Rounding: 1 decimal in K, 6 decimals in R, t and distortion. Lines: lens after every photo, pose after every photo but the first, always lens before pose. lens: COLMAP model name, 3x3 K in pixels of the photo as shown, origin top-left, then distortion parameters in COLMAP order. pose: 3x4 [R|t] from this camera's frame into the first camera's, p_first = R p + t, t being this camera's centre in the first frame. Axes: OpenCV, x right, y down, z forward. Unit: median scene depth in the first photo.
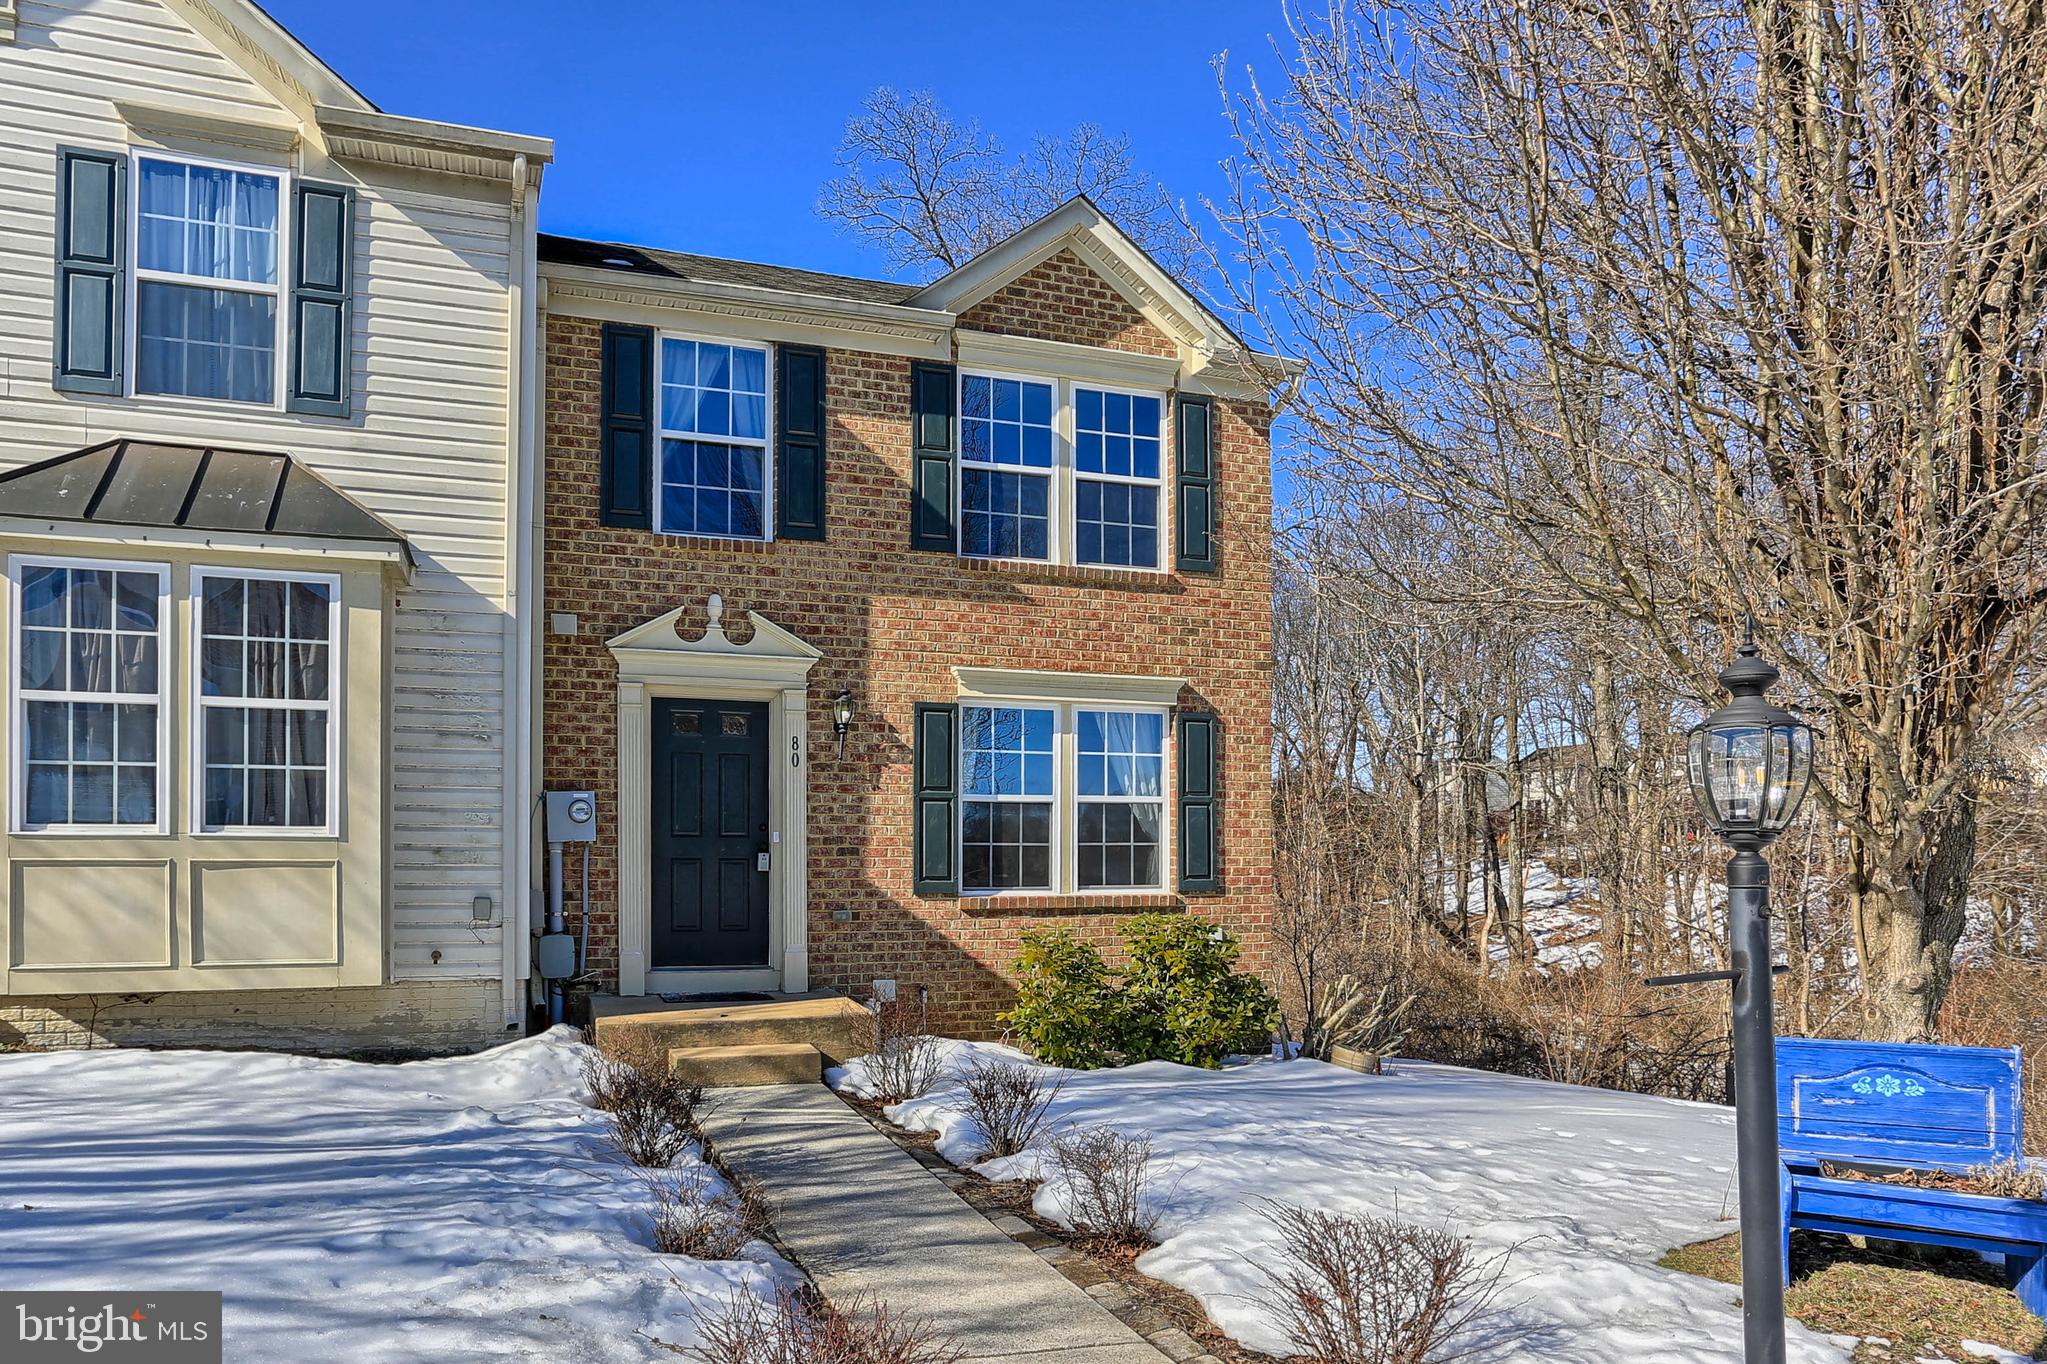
lens RADIAL K [[1187.2, 0, 1022.0], [0, 1187.2, 773.1], [0, 0, 1]] dist [-0.032070, 0.018128]
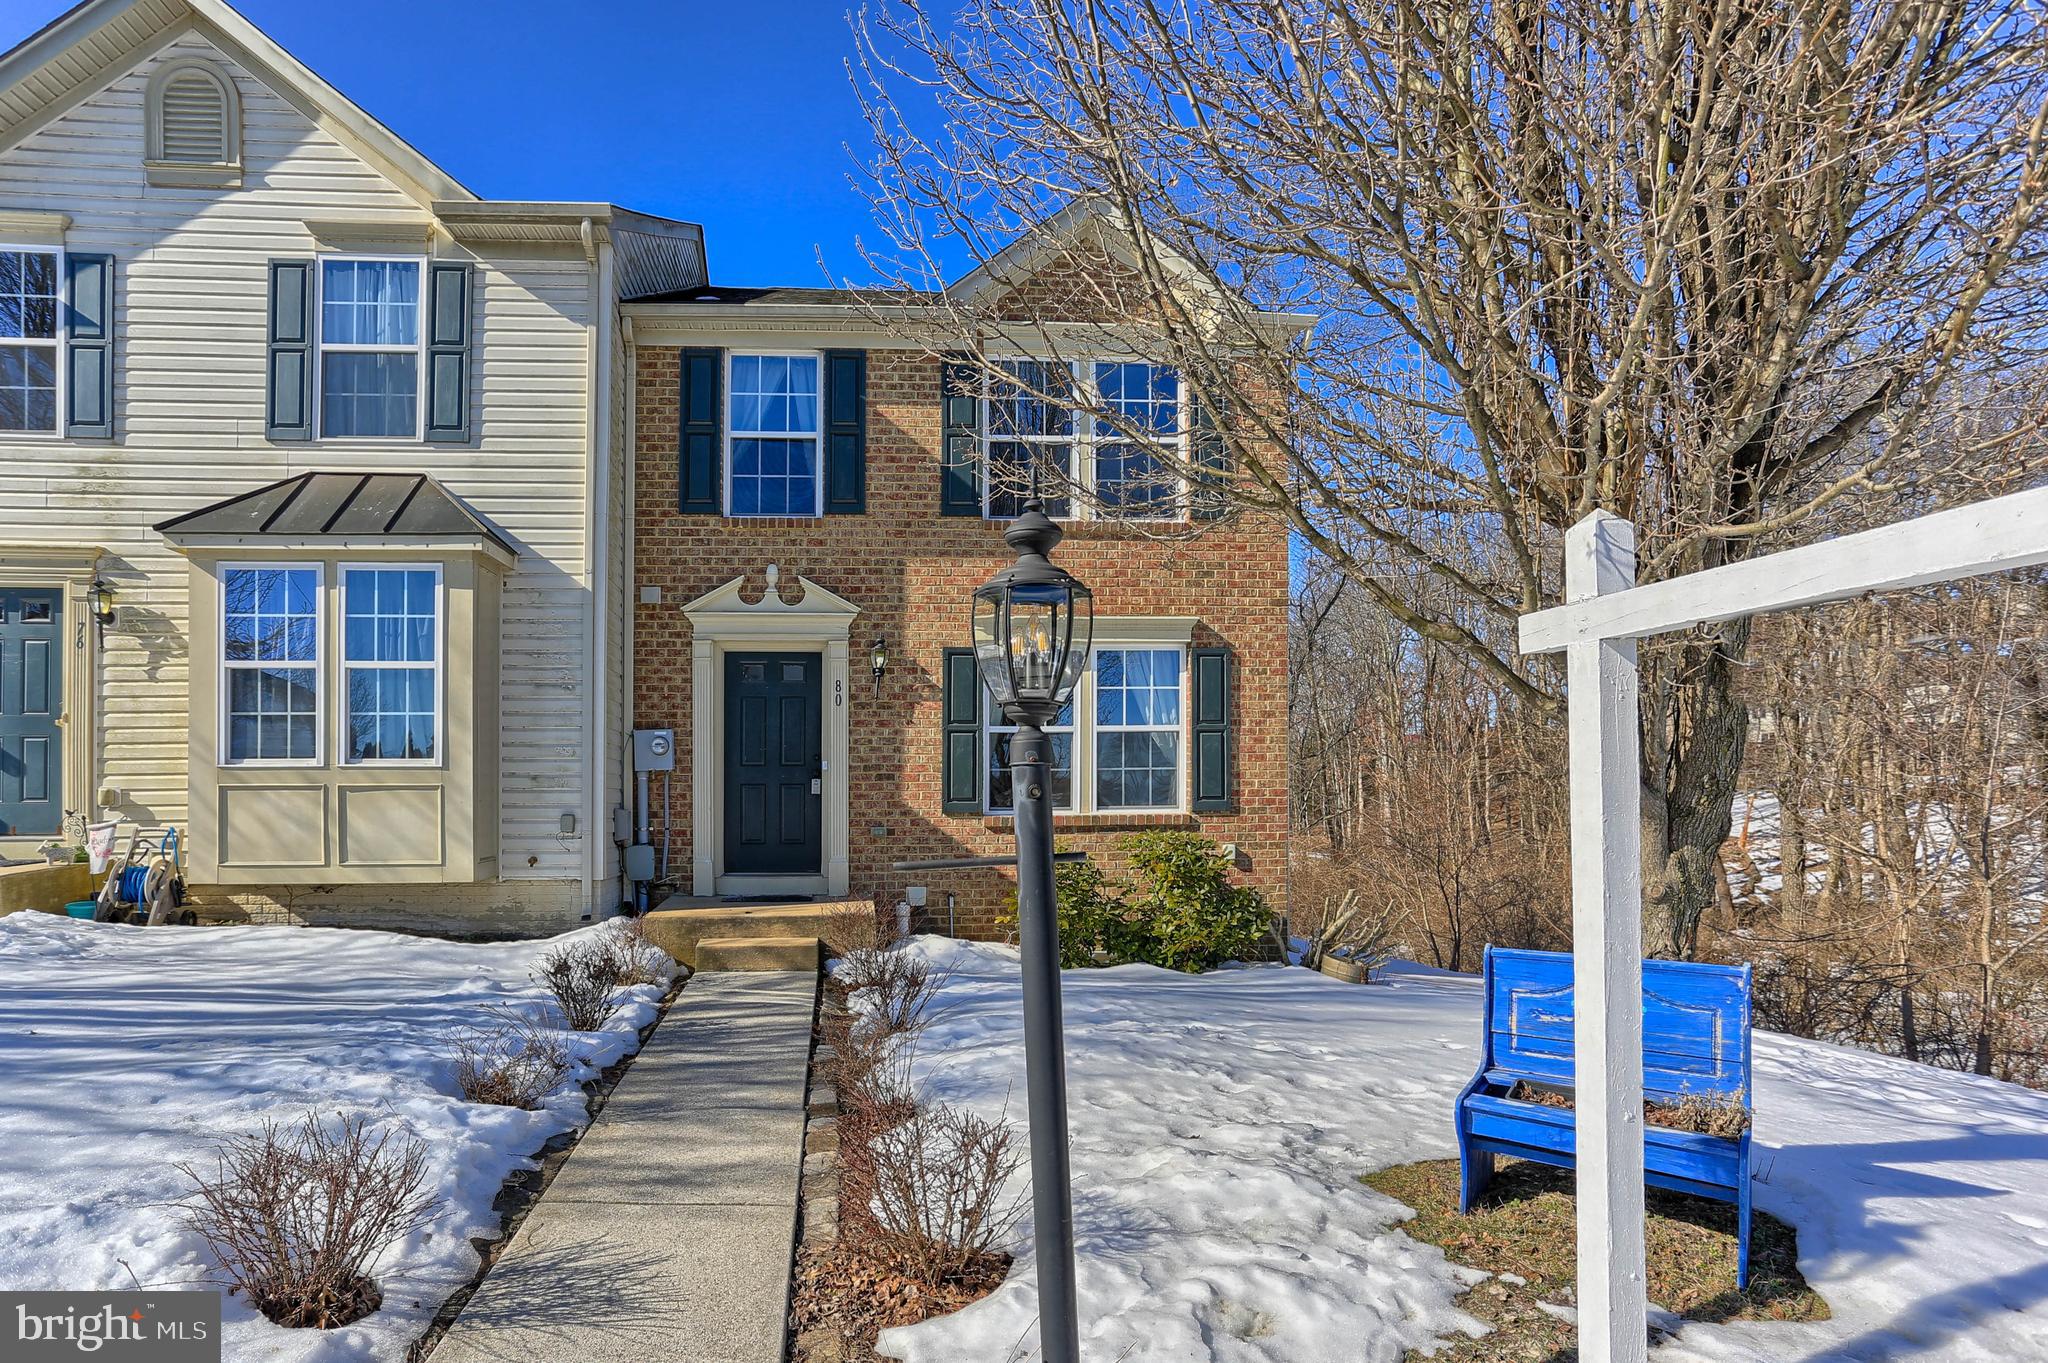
lens RADIAL K [[1000.6, 0, 1142.0], [0, 1000.6, 738.7], [0, 0, 1]] dist [-0.035052, 0.014722]
pose [[0.972999, -0.021707, -0.229788, 0.322877], [0.023982, 0.999687, 0.007109, 0.026889], [0.229561, -0.012428, 0.973215, 0.097386]]
